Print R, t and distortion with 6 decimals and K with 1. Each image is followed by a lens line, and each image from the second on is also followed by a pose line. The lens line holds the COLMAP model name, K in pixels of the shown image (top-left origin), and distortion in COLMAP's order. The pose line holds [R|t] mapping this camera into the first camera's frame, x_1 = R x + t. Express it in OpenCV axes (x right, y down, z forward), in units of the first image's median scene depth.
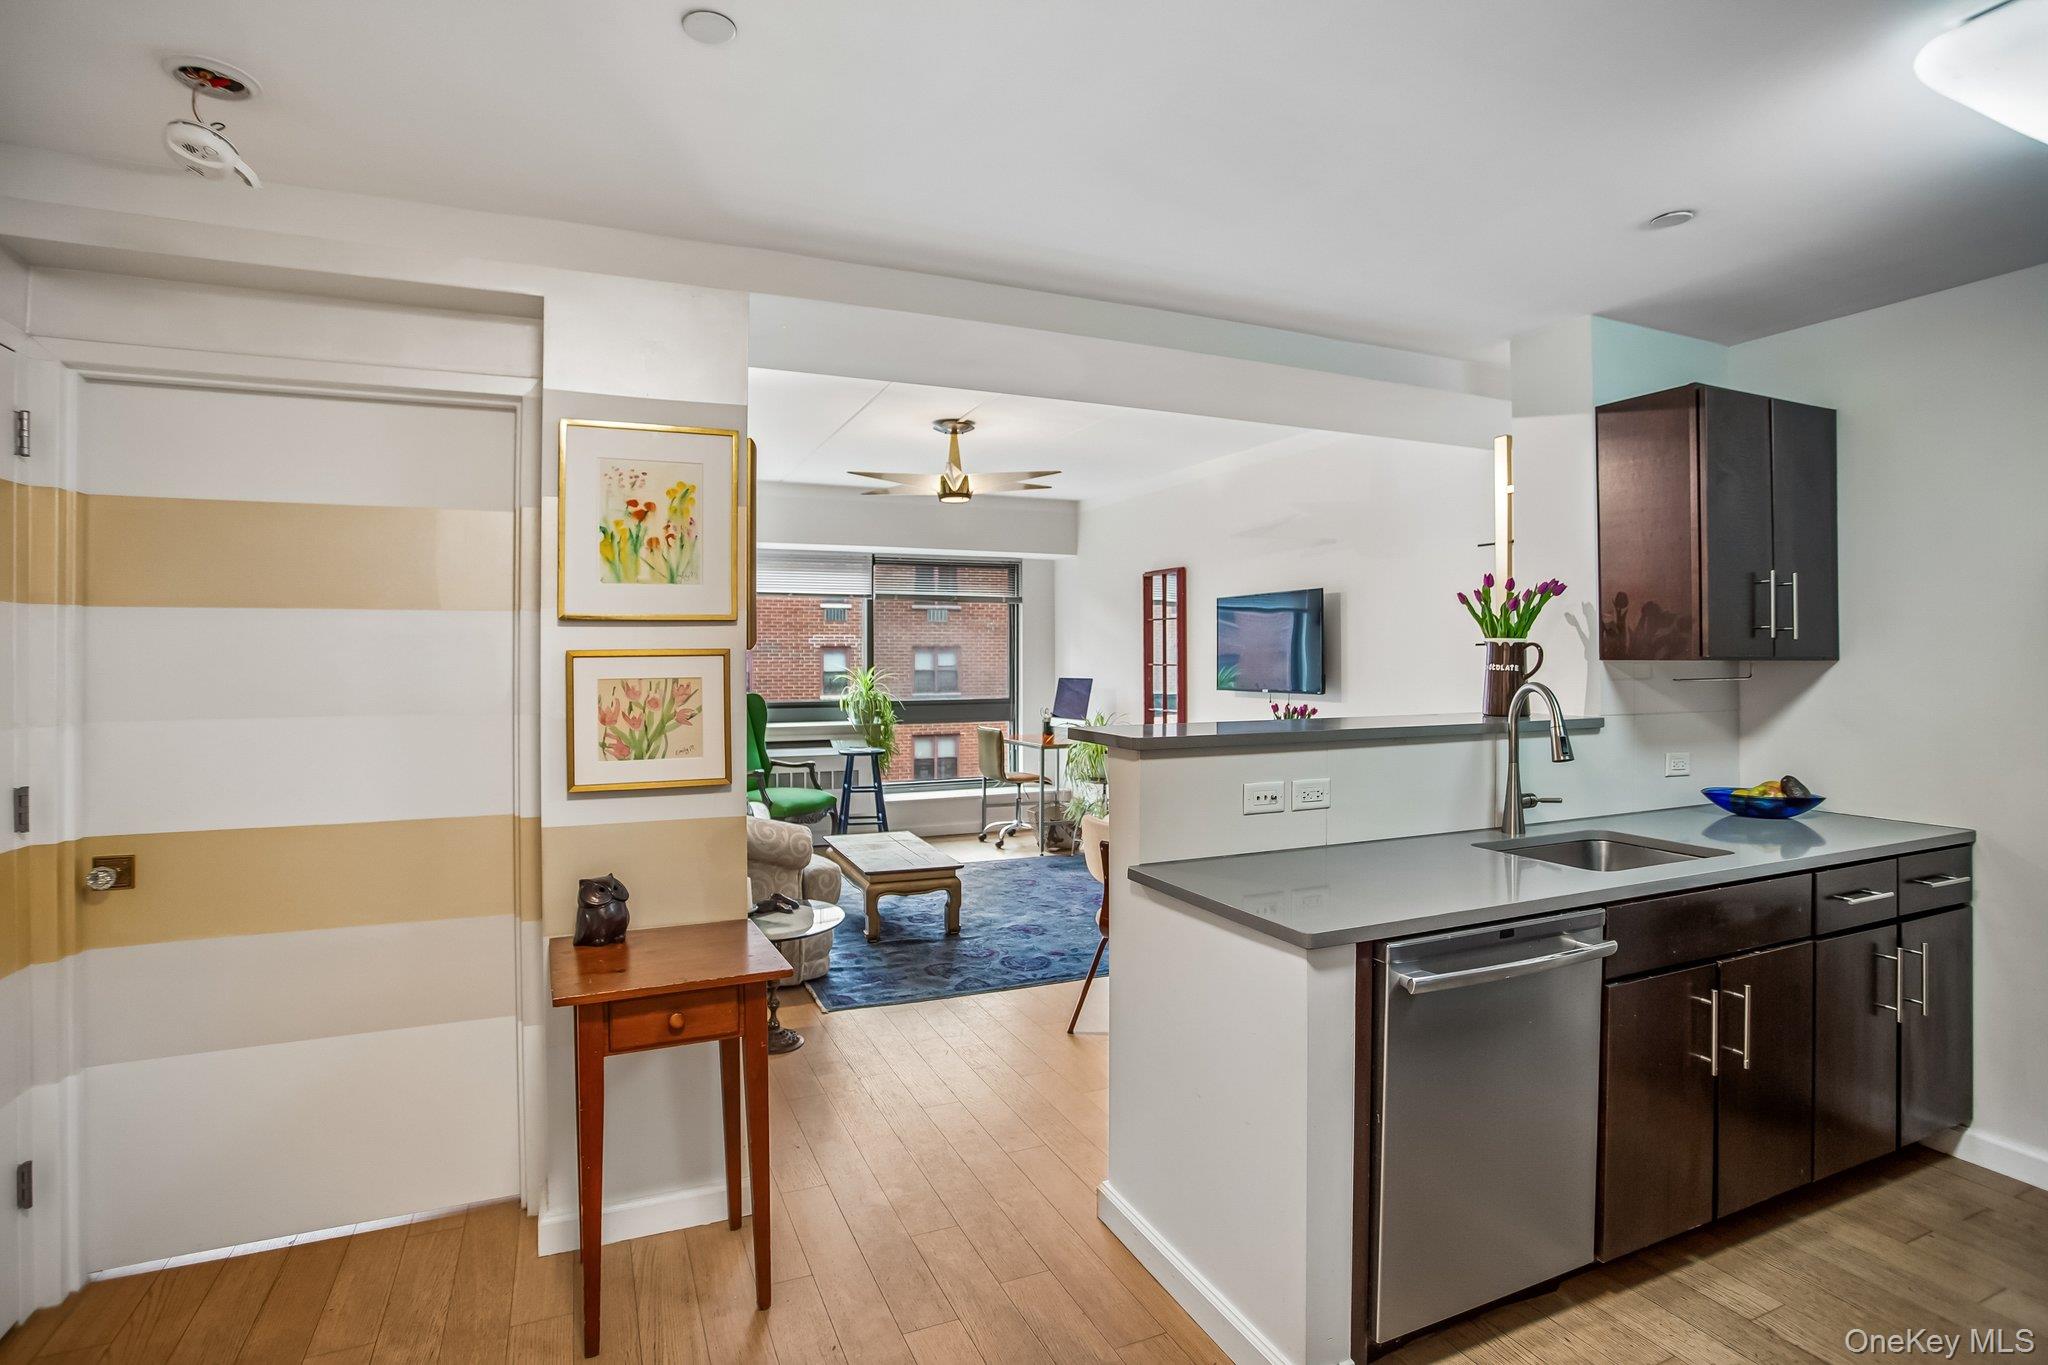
lens RADIAL K [[1023.2, 0, 1038.6], [0, 1023.2, 673.4], [0, 0, 1]] dist [-0.023788, 0.005192]
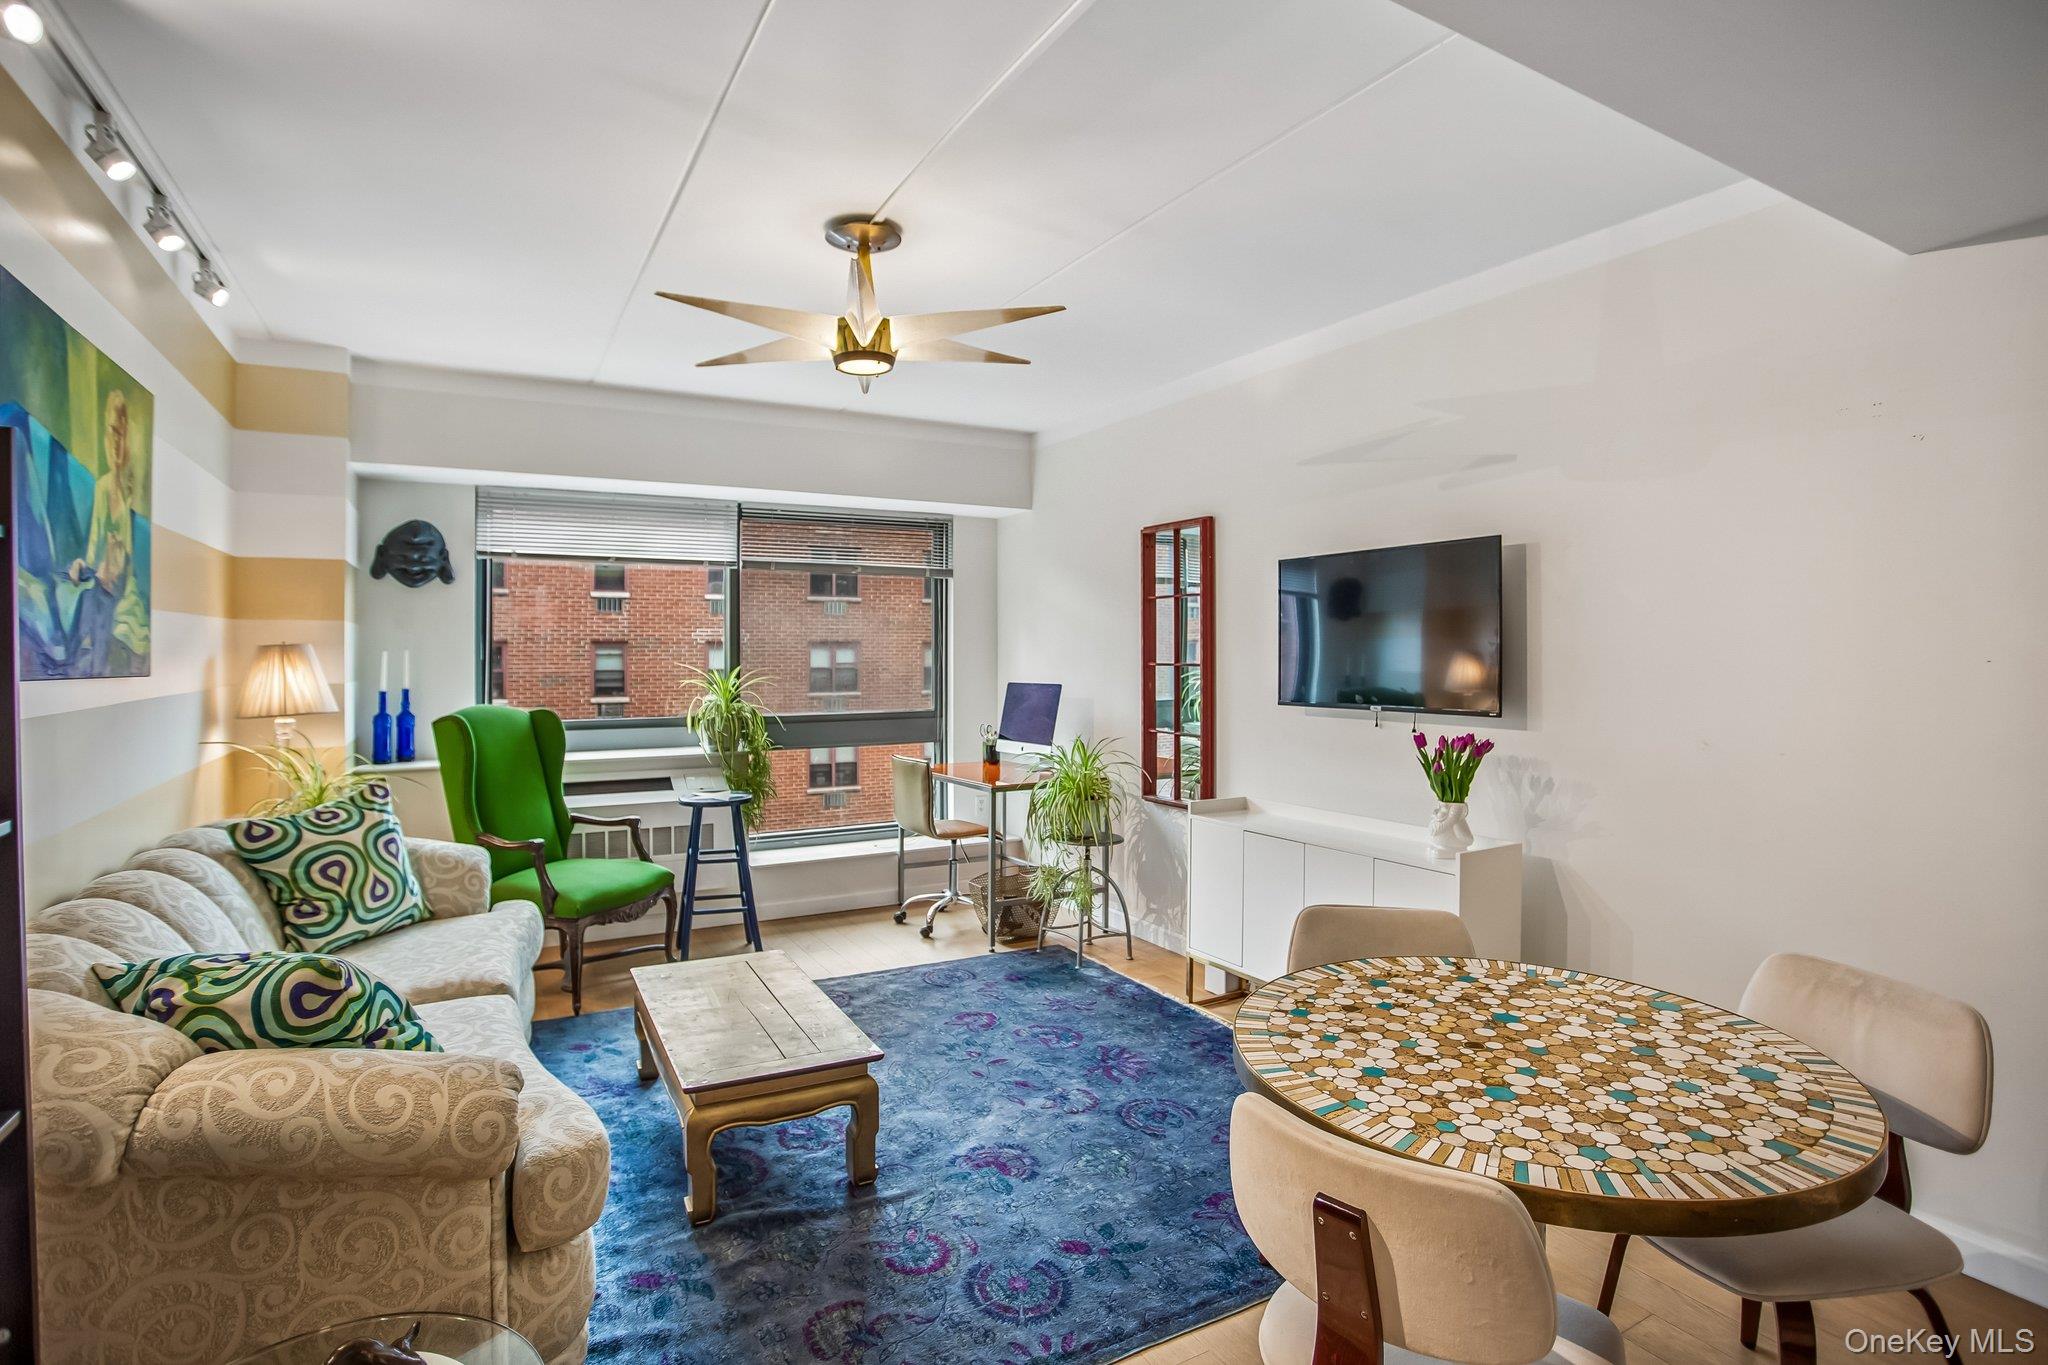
lens RADIAL K [[1023.2, 0, 1008.0], [0, 1023.2, 678.2], [0, 0, 1]] dist [-0.023788, 0.005192]
pose [[0.997643, 0.000084, 0.068624, -0.032268], [-0.000608, 0.999971, 0.007621, -0.004644], [-0.068622, -0.007644, 0.997613, 0.339160]]
